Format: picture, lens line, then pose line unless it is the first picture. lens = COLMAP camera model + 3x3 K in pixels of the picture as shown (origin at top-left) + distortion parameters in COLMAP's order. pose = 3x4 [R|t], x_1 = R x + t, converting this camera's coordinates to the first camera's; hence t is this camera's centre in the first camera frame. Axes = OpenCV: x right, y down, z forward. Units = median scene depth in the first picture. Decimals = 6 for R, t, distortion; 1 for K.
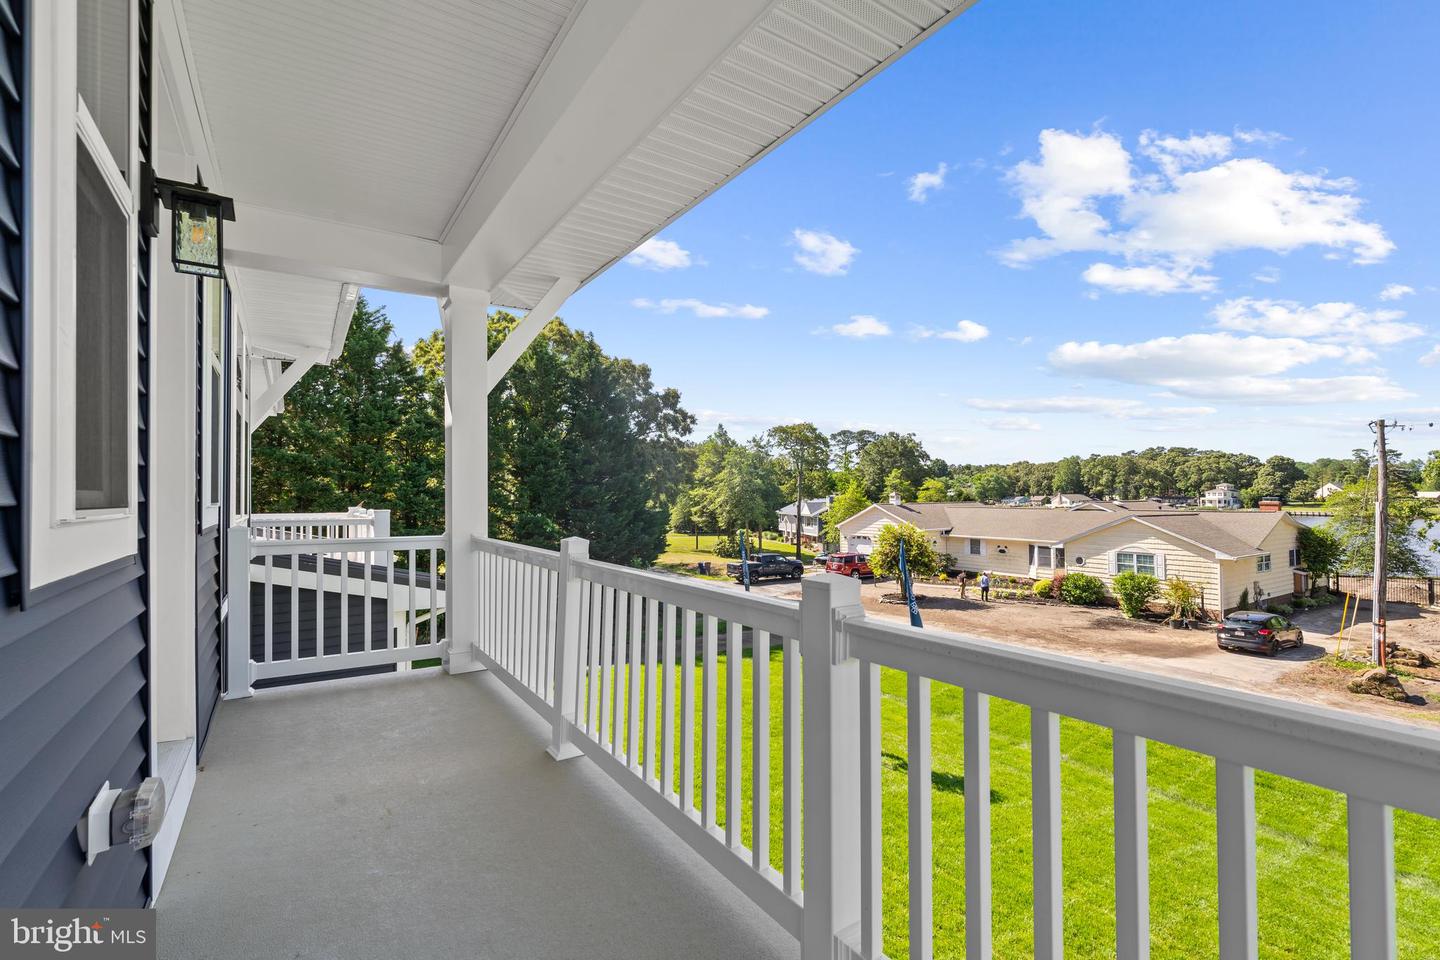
lens RADIAL K [[646.2, 0, 721.6], [0, 646.2, 487.1], [0, 0, 1]] dist [-0.001191, -0.001084]
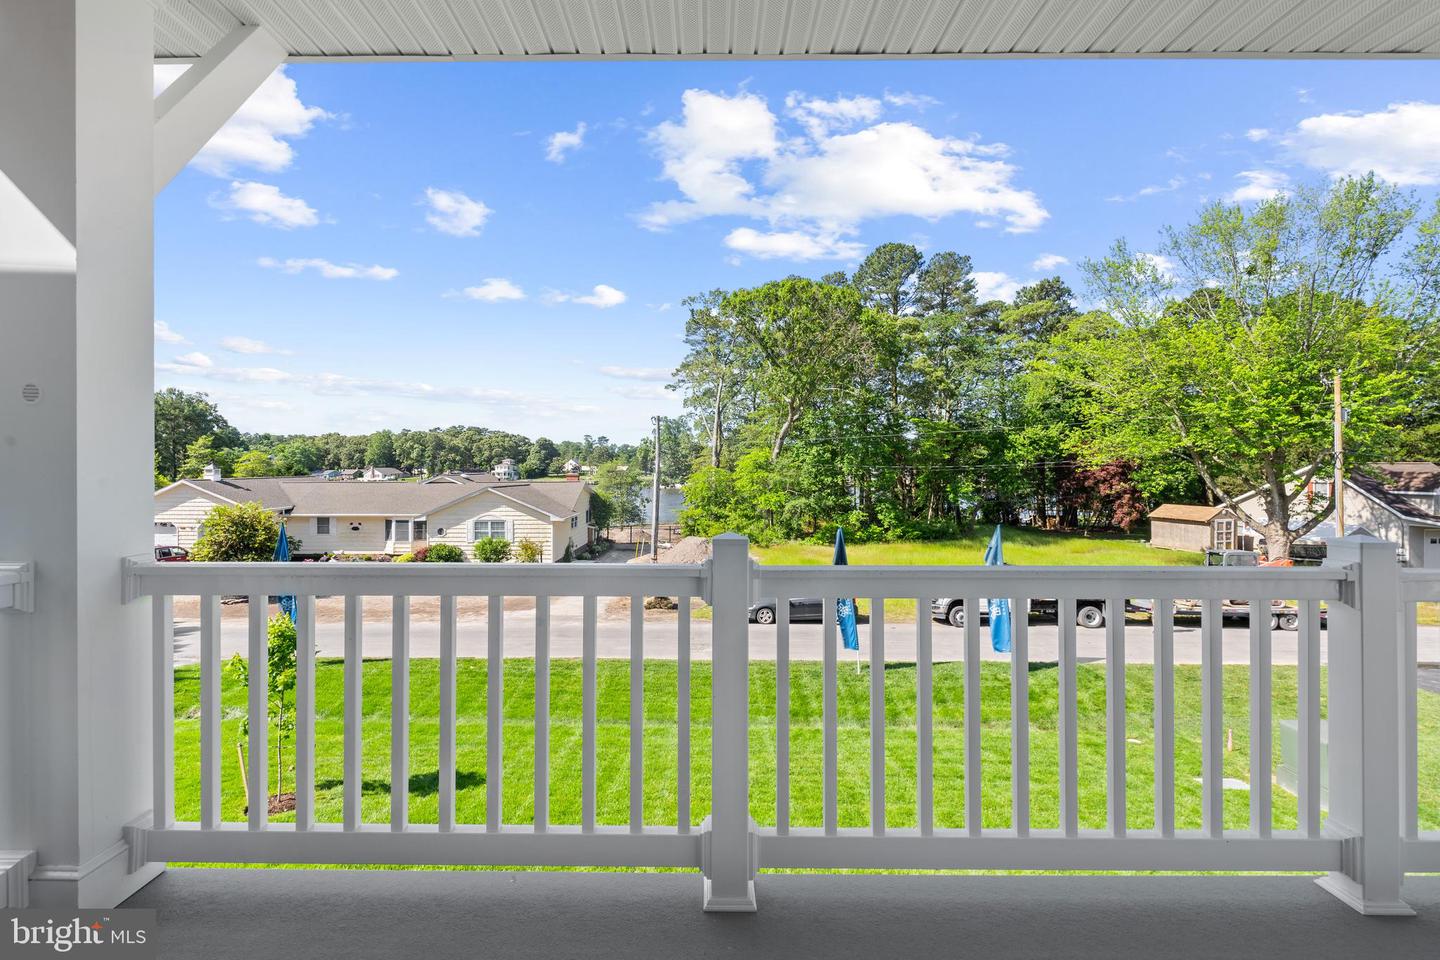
lens RADIAL K [[711.9, 0, 699.9], [0, 711.9, 446.2], [0, 0, 1]] dist [-0.002915, -0.000762]
pose [[0.999891, 0.014050, 0.004484, 0.521991], [-0.014015, 0.999873, -0.007631, -0.010829], [-0.004590, 0.007568, 0.999961, -0.063494]]
